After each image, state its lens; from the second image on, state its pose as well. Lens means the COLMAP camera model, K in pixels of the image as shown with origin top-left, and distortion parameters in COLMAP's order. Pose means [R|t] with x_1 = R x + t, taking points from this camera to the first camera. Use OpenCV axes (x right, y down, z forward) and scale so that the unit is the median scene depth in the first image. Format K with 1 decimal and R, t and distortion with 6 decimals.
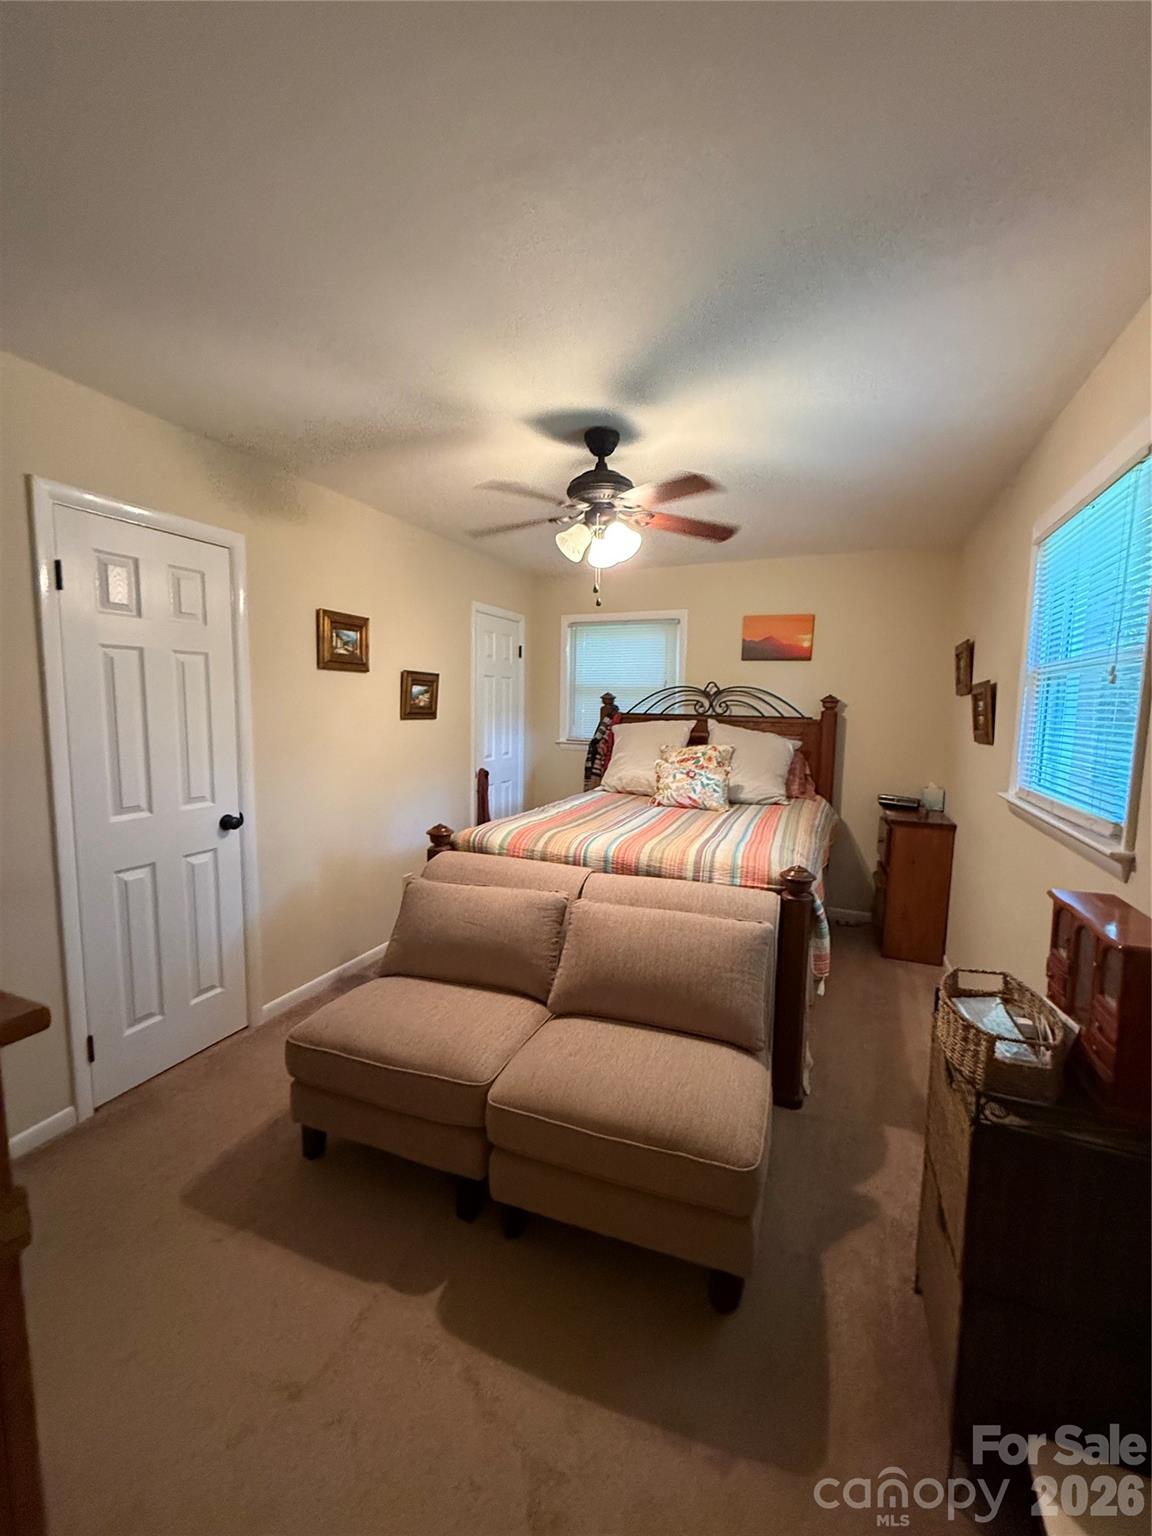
lens RADIAL K [[614.7, 0, 582.1], [0, 614.7, 768.4], [0, 0, 1]] dist [0.000423, 0.000104]
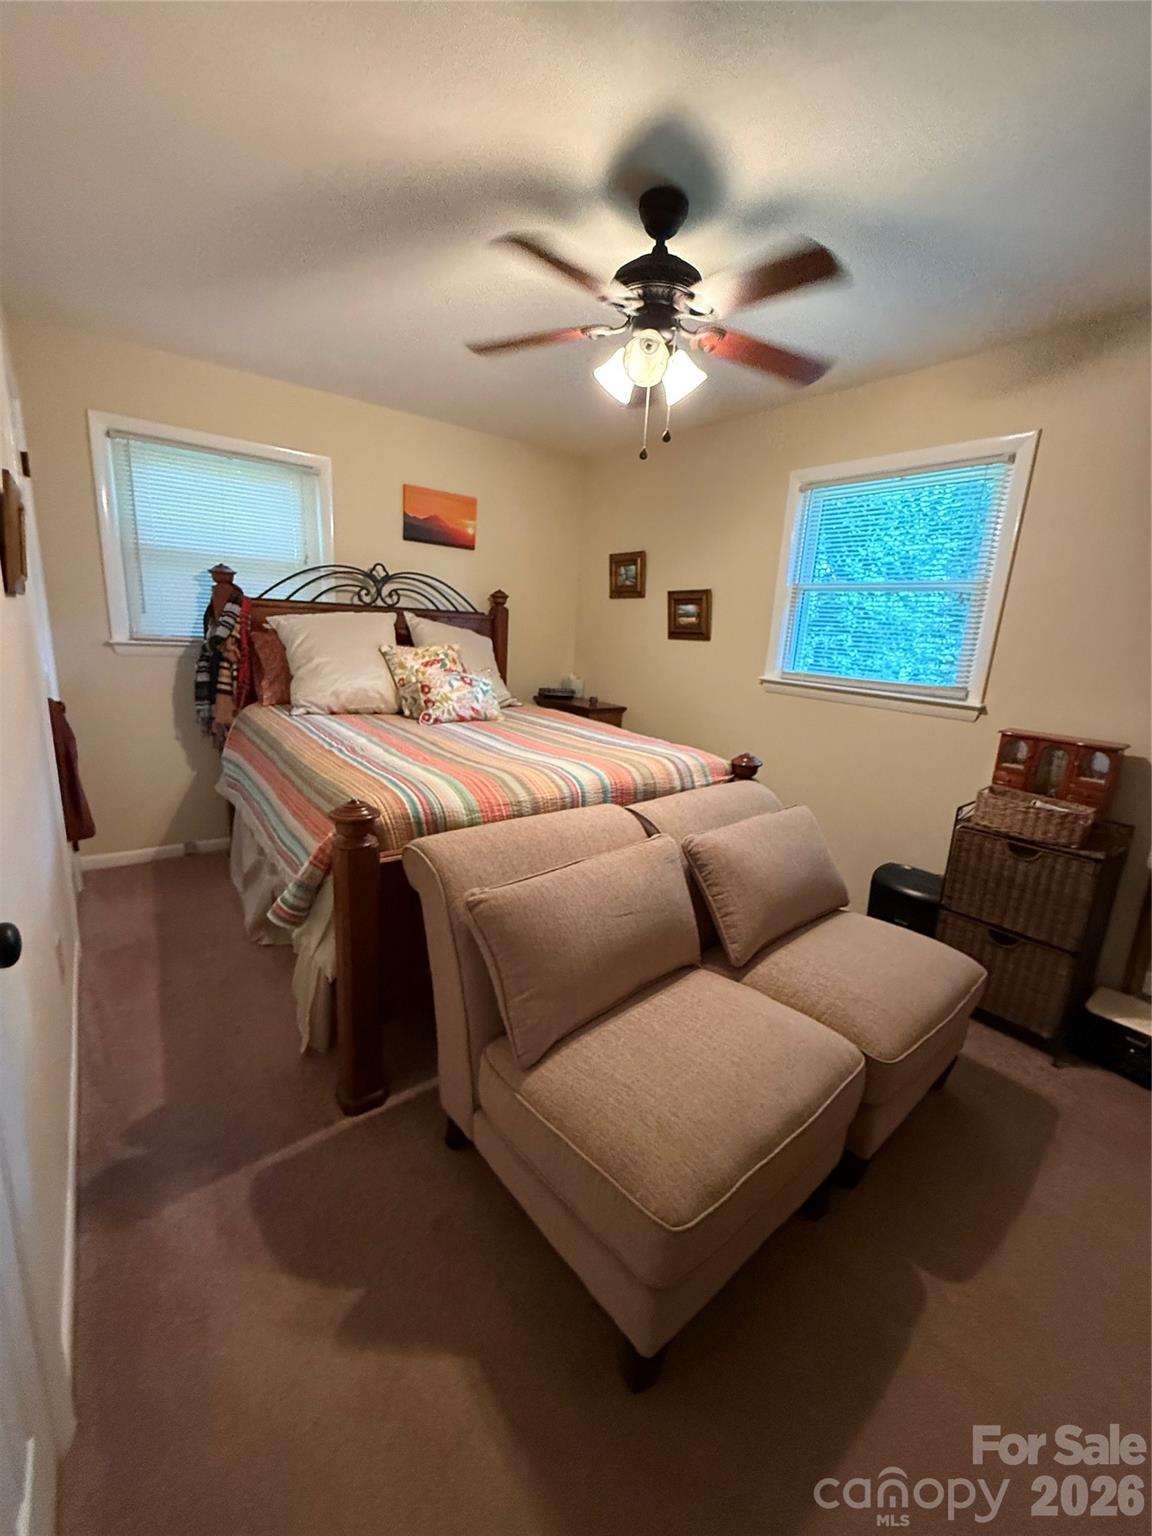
lens RADIAL K [[614.7, 0, 583.9], [0, 614.7, 761.4], [0, 0, 1]] dist [0.000423, 0.000104]
pose [[0.488751, -0.181818, 0.853267, -0.404498], [0.042522, 0.981845, 0.184860, -0.025440], [-0.871387, -0.054068, 0.487609, 0.379477]]
